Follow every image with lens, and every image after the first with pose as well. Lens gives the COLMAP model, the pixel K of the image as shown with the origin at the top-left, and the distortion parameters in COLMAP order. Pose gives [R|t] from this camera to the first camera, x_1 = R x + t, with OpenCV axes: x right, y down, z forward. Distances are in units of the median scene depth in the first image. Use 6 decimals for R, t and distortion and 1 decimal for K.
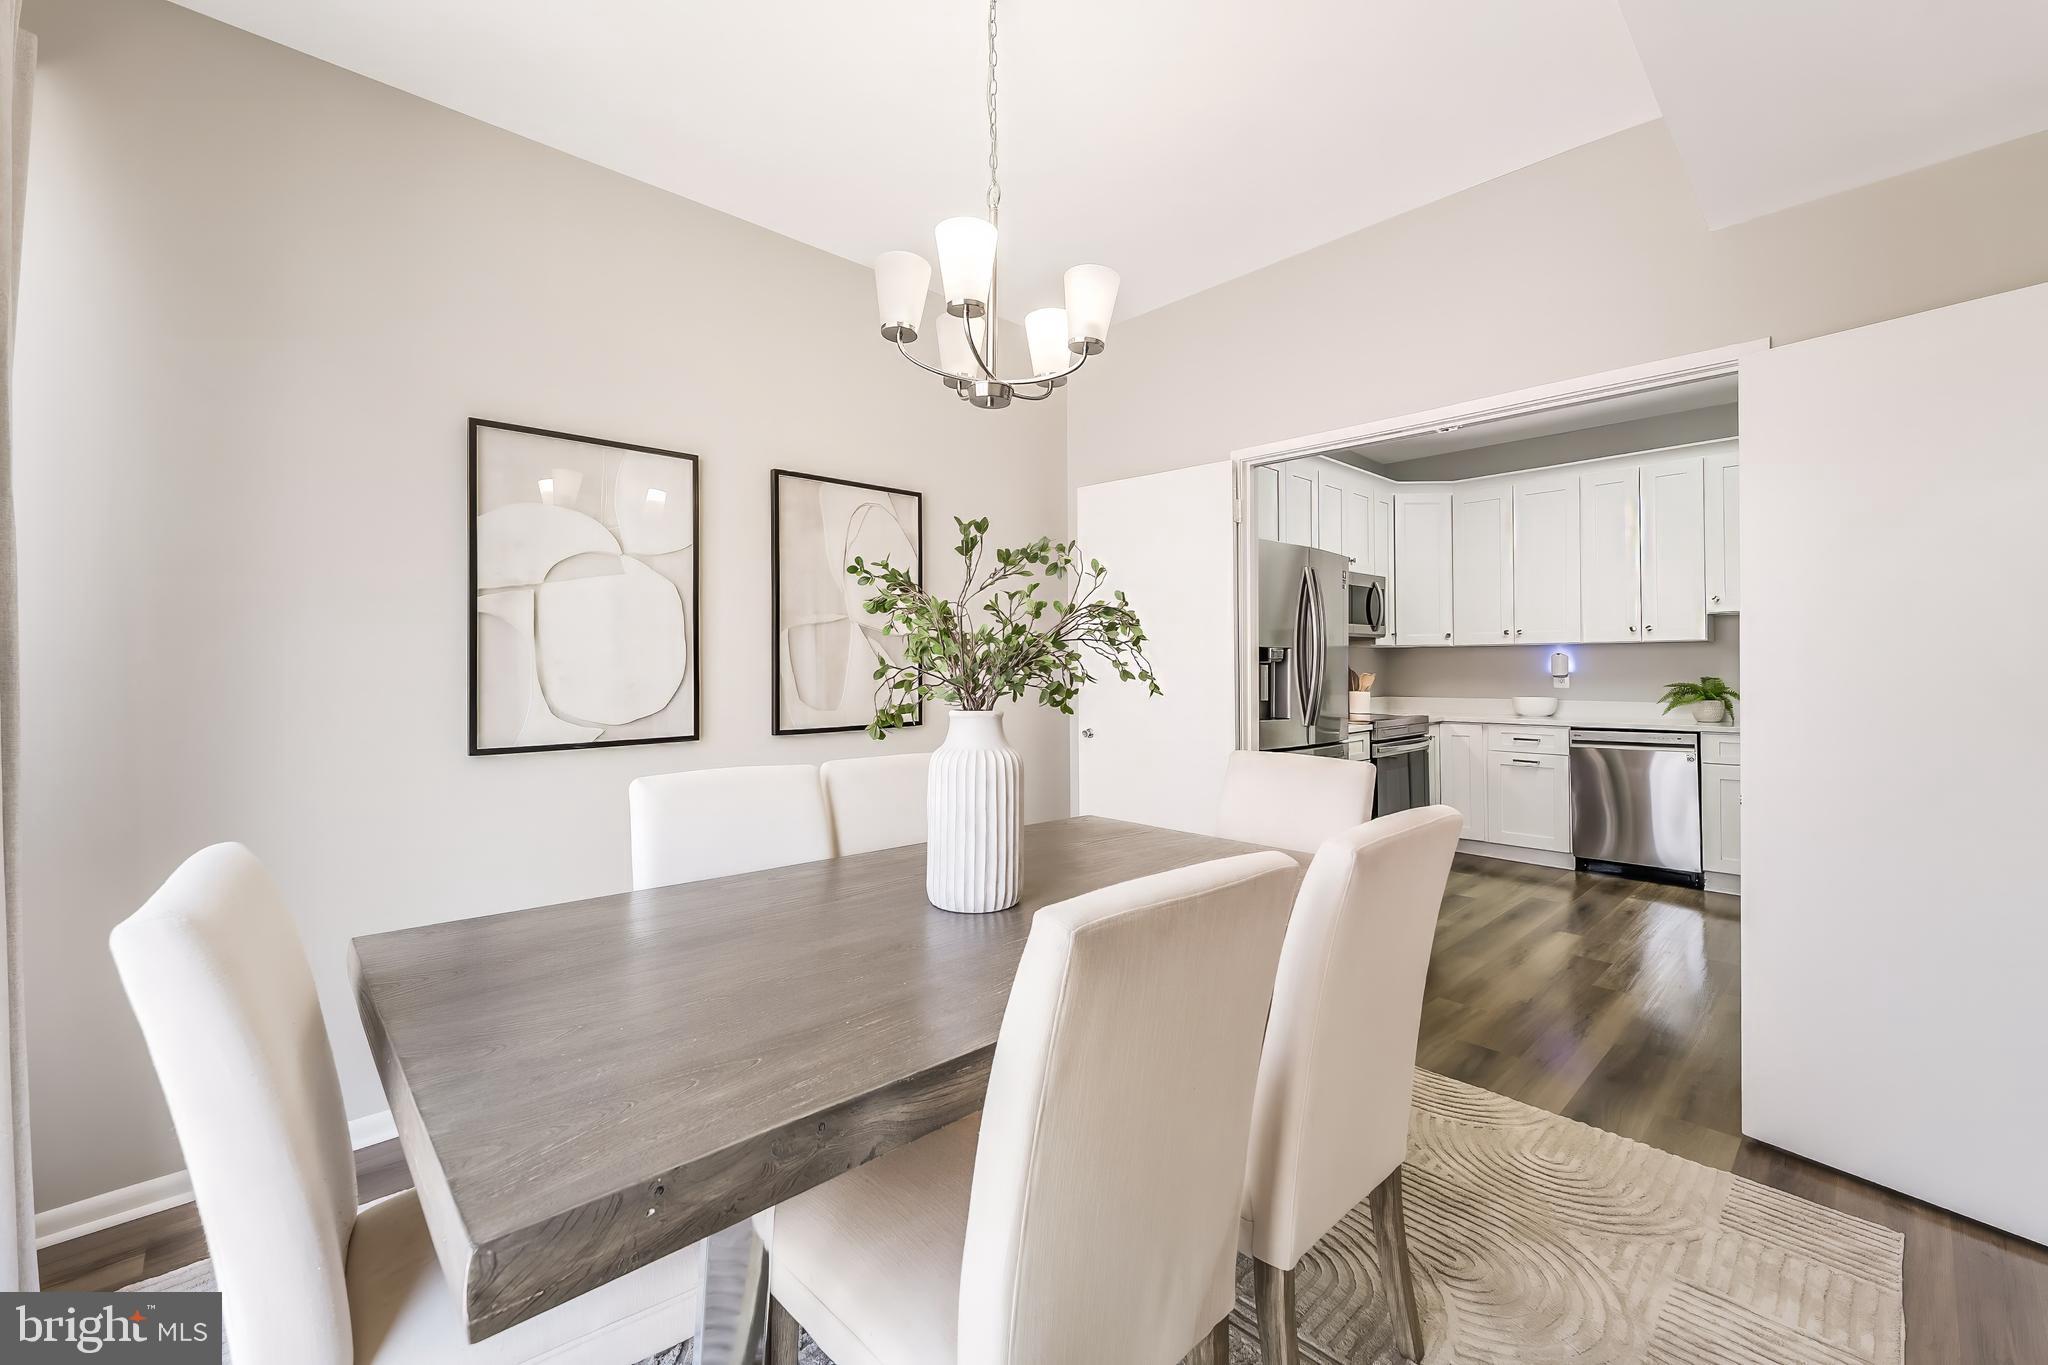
lens RADIAL K [[827.0, 0, 1025.3], [0, 827.0, 665.5], [0, 0, 1]] dist [-0.001755, -0.000174]
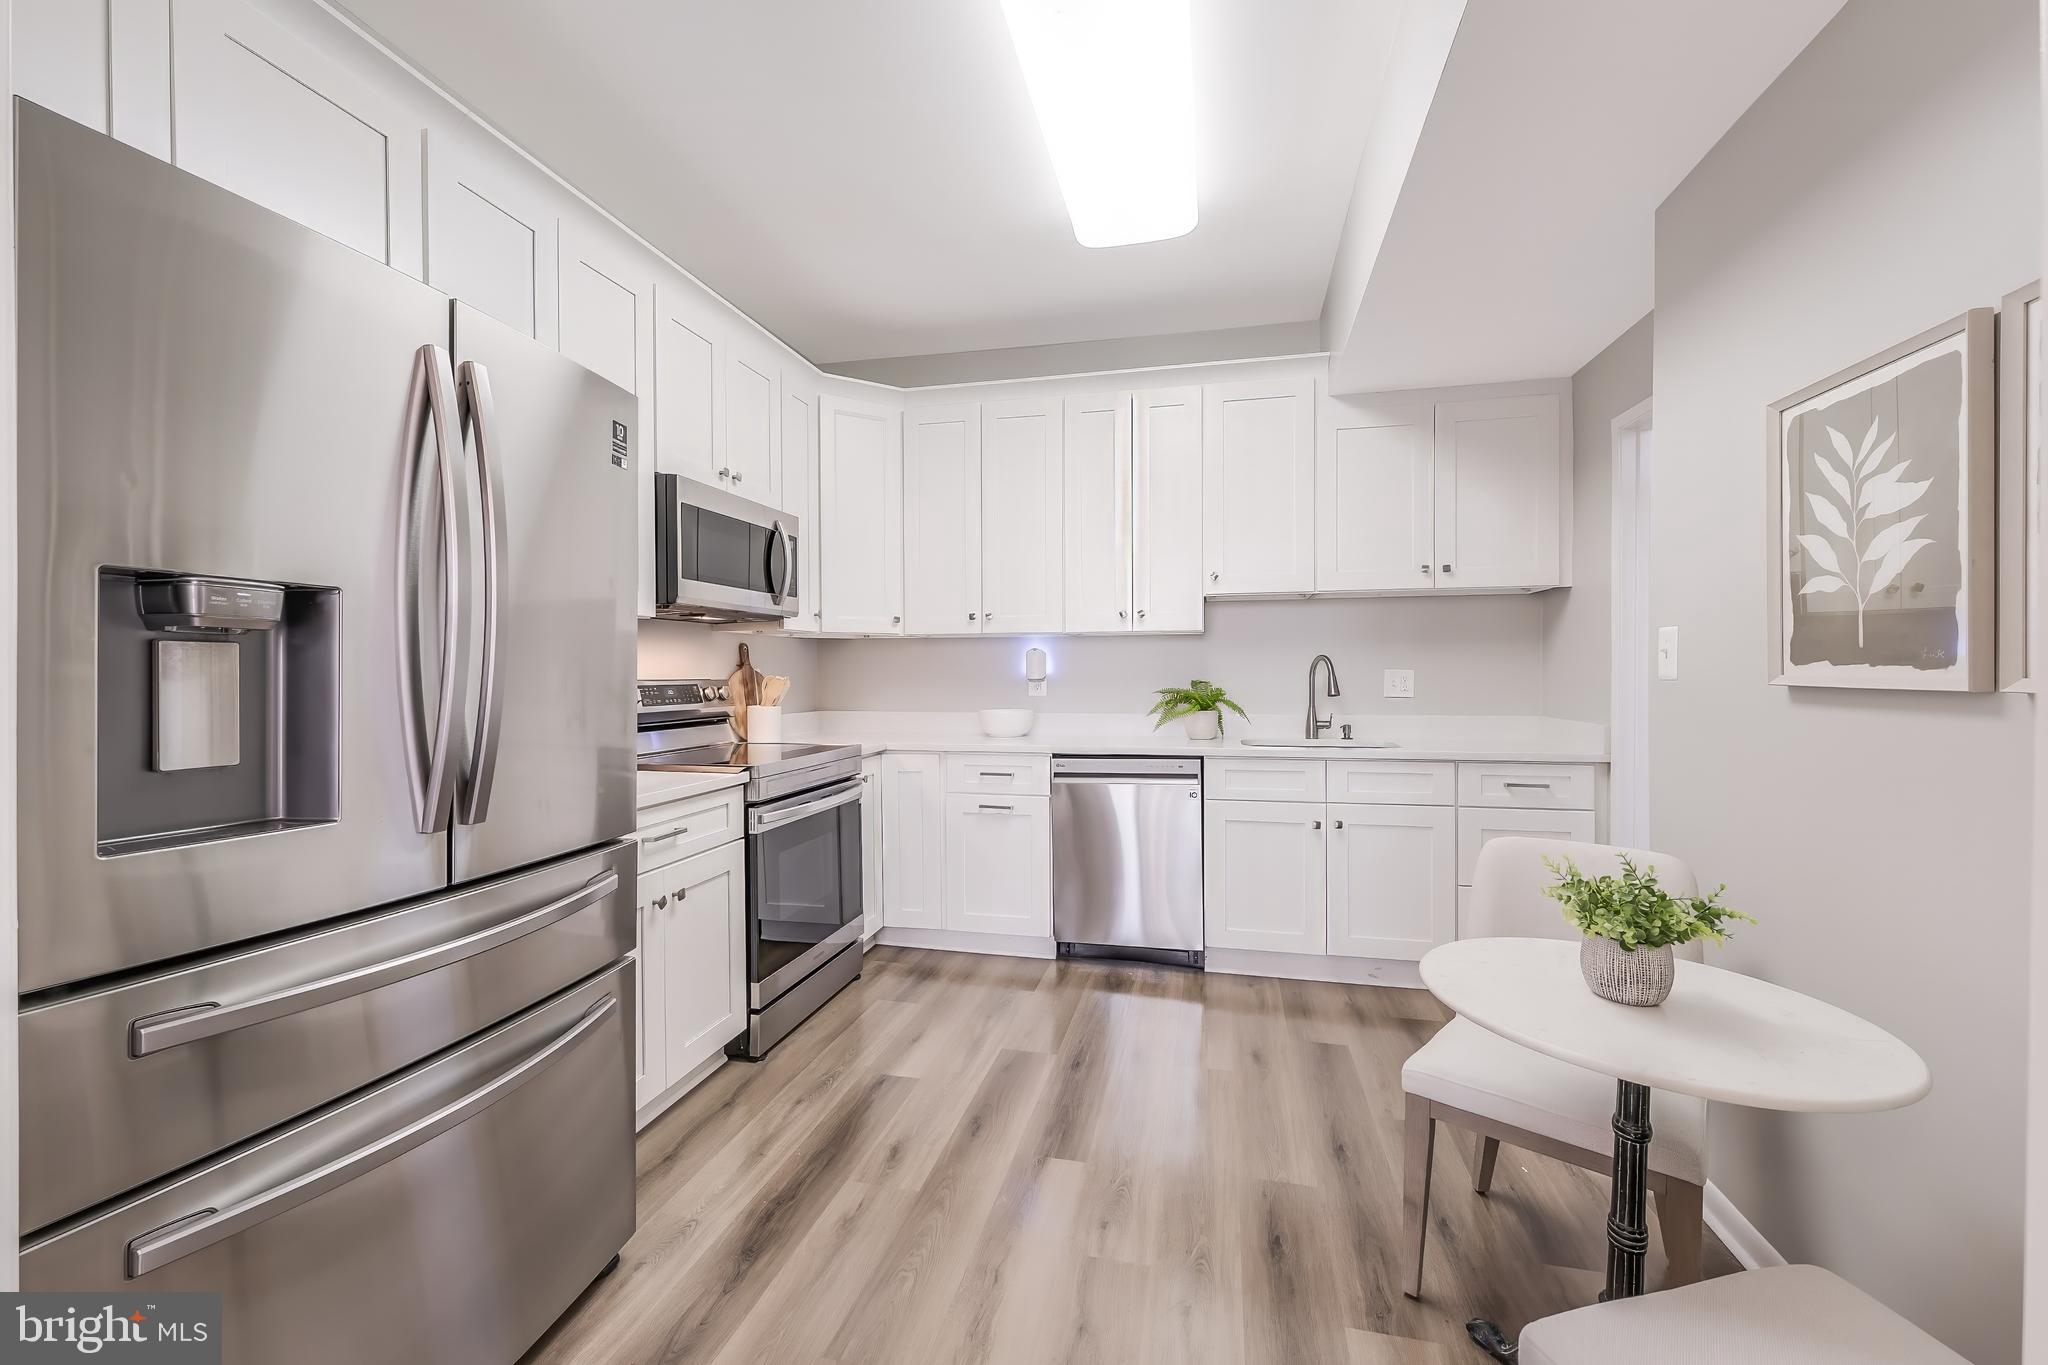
lens RADIAL K [[827.0, 0, 1025.3], [0, 827.0, 665.5], [0, 0, 1]] dist [-0.001755, -0.000174]
pose [[0.832575, 0.007885, 0.553856, 0.251487], [-0.003490, 0.999954, -0.008990, 0.007141], [-0.553901, 0.005552, 0.832564, 0.425260]]
